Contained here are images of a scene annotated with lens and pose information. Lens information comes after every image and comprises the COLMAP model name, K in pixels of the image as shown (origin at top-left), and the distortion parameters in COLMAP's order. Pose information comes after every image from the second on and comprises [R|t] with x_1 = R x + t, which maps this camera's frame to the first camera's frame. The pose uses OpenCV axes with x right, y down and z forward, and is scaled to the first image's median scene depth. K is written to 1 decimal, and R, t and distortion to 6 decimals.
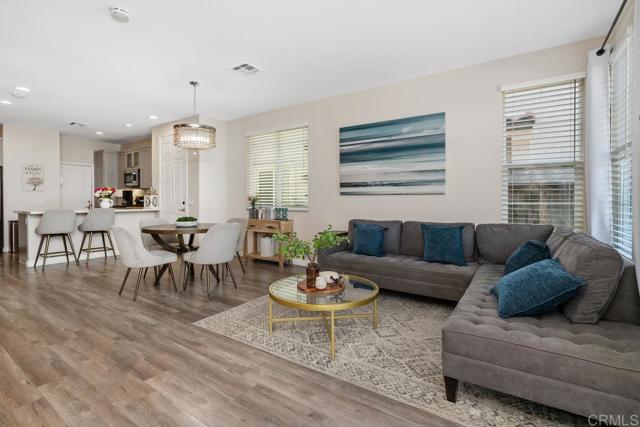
lens RADIAL K [[309.6, 0, 325.5], [0, 309.6, 201.0], [0, 0, 1]] dist [-0.004497, 0.001924]
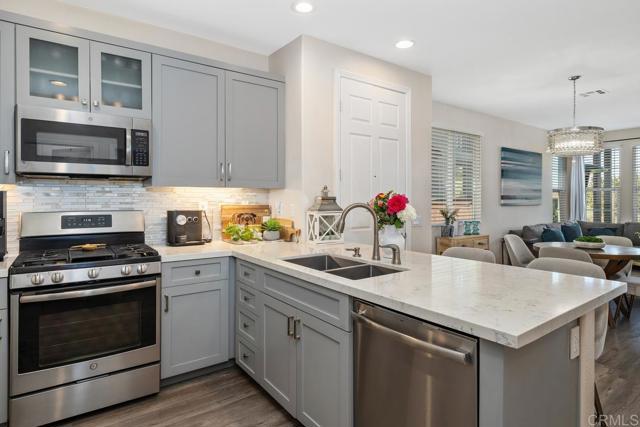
lens RADIAL K [[352.7, 0, 307.9], [0, 352.7, 202.4], [0, 0, 1]] dist [-0.016135, -0.000255]
pose [[0.353500, -0.009286, 0.935388, -1.099738], [0.006740, 0.999950, 0.007380, -0.036821], [-0.935410, 0.003696, 0.353545, 0.943438]]
